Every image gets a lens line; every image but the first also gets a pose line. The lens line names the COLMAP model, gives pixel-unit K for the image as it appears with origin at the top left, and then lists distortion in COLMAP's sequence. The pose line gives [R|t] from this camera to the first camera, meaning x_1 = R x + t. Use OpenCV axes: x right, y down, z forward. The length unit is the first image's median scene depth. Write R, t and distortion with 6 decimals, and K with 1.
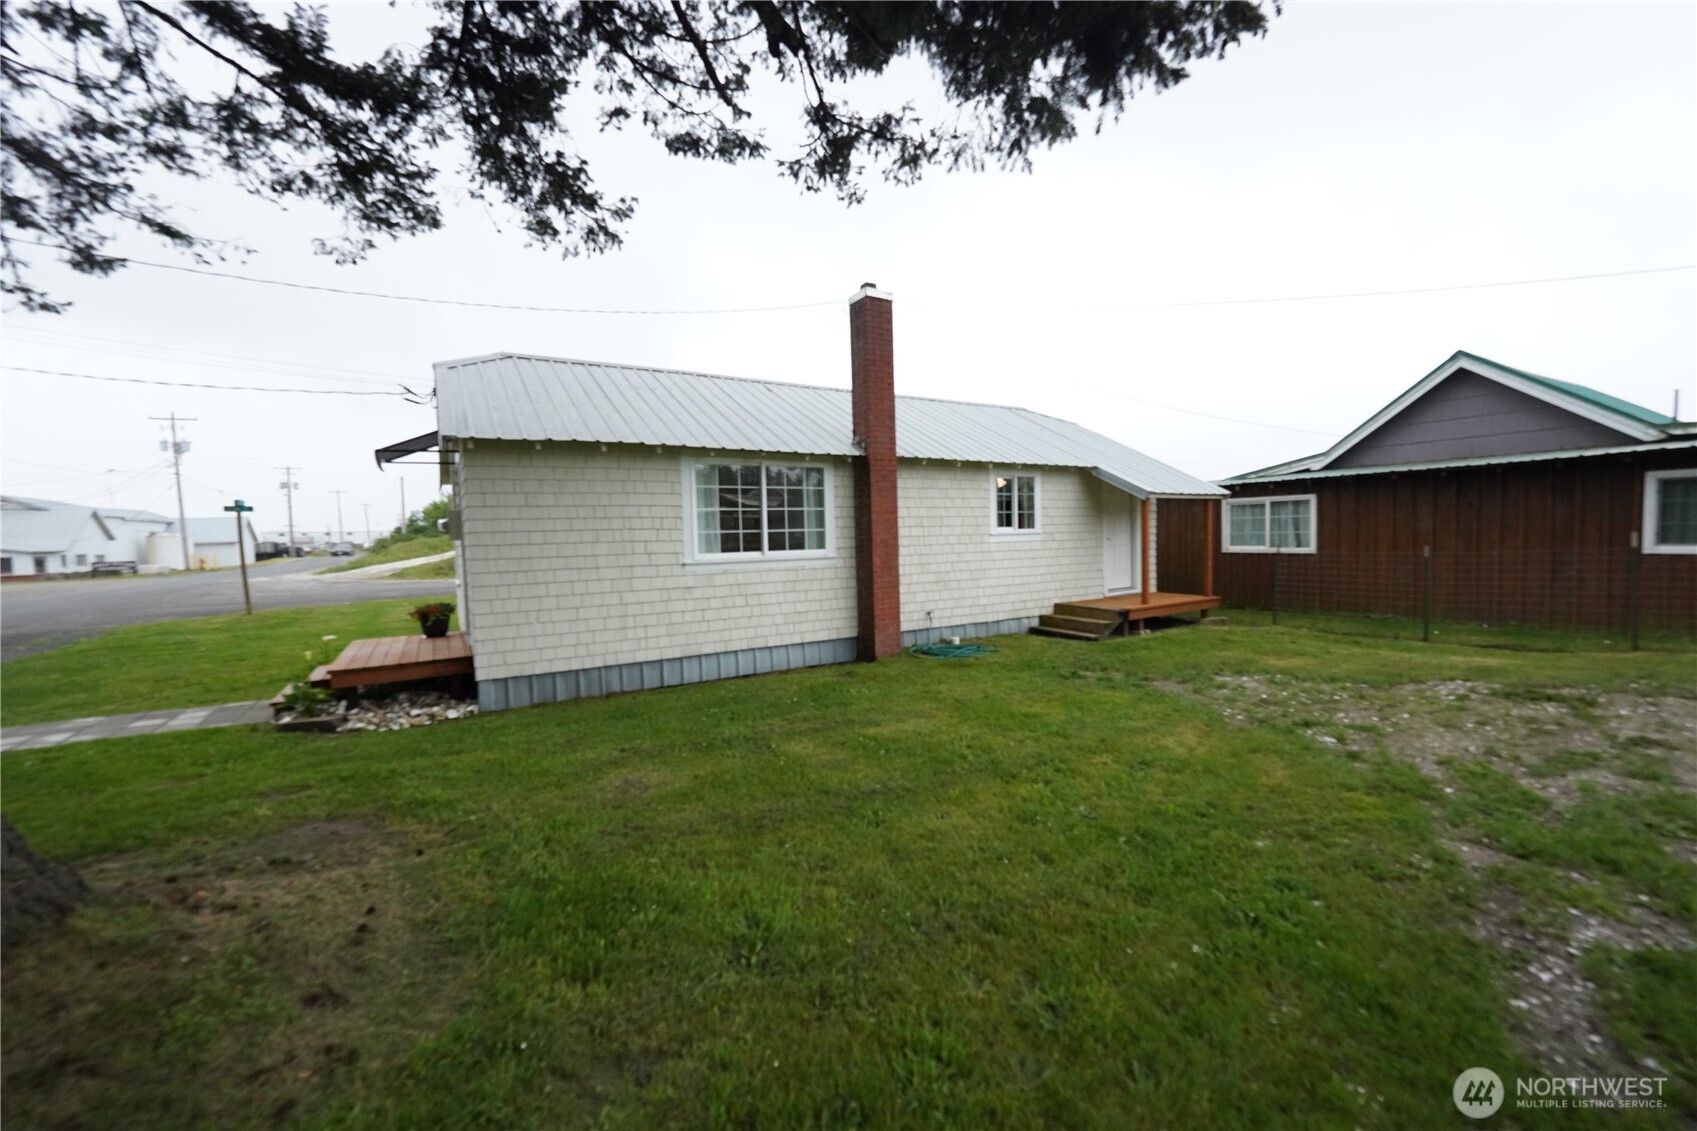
lens RADIAL K [[681.6, 0, 855.7], [0, 681.6, 566.1], [0, 0, 1]] dist [-0.008994, -0.001970]
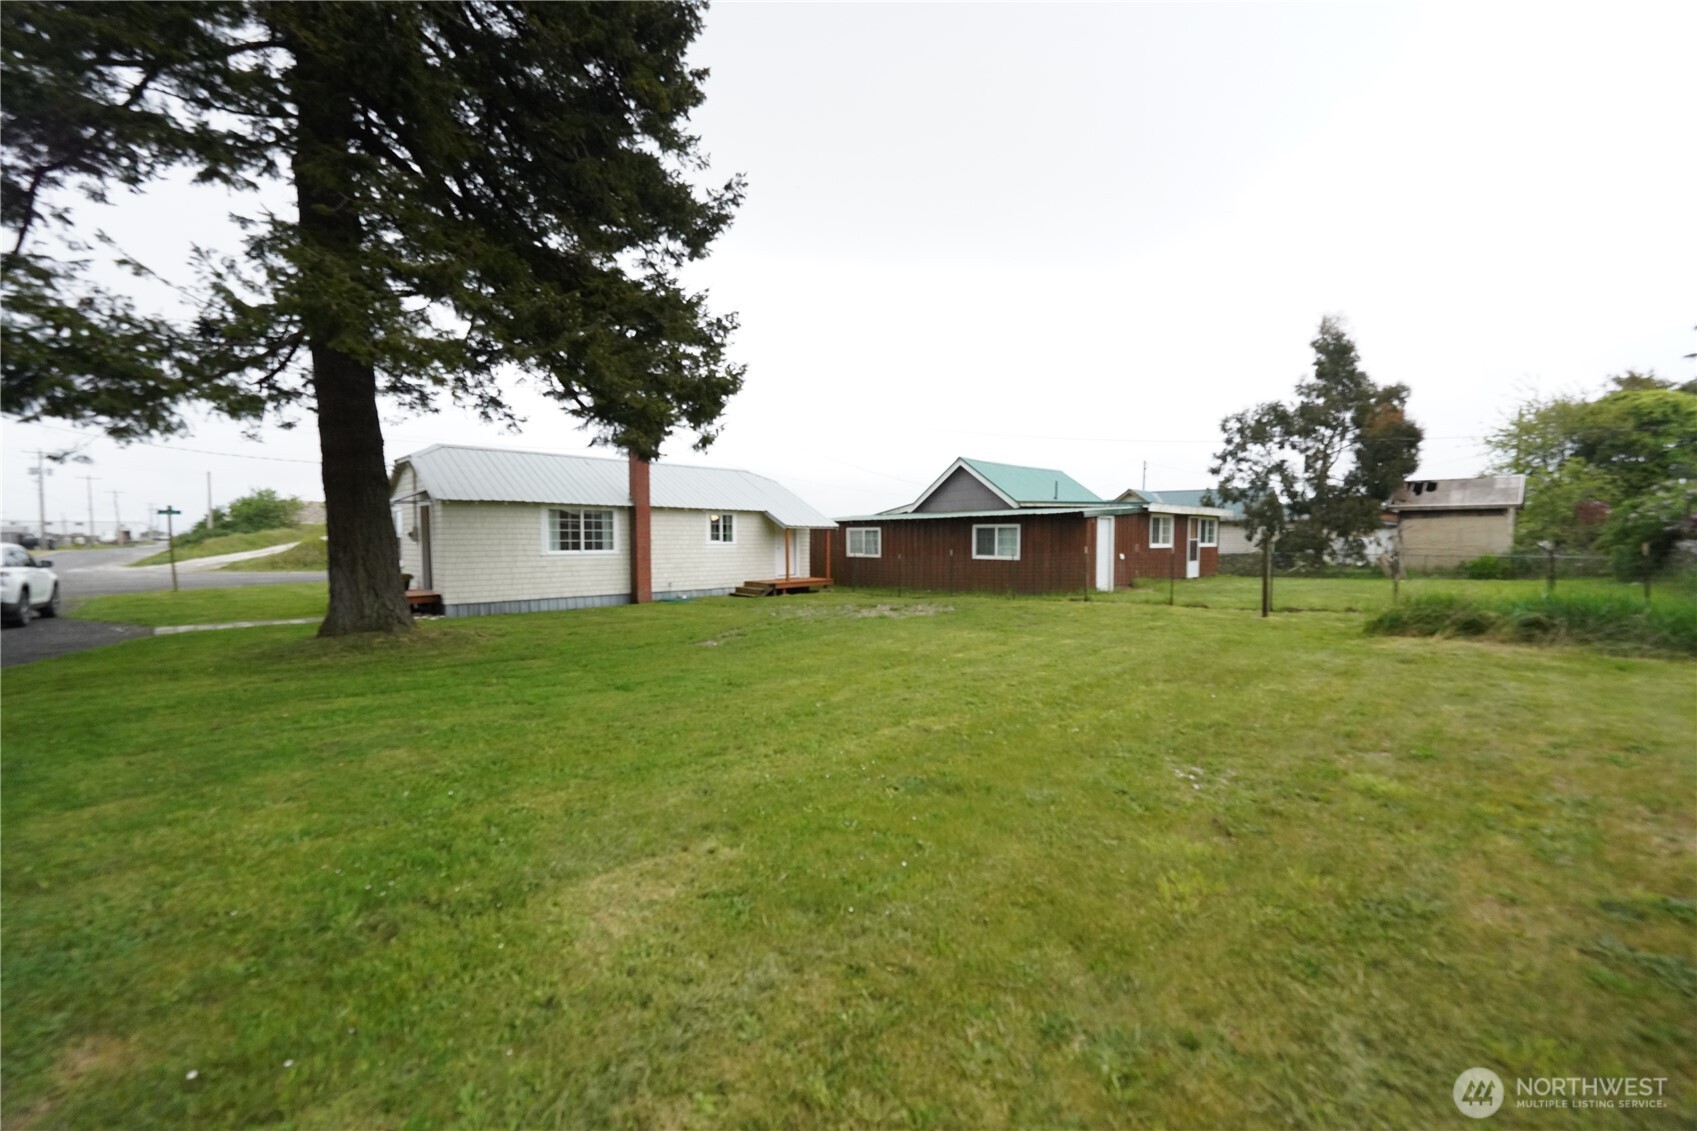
lens RADIAL K [[666.1, 0, 848.5], [0, 666.1, 565.5], [0, 0, 1]] dist [-0.000517, -0.000109]
pose [[0.974006, 0.014259, 0.226071, 0.171648], [-0.012252, 0.999872, -0.010276, 0.030302], [-0.226189, 0.007239, 0.974057, -1.002879]]
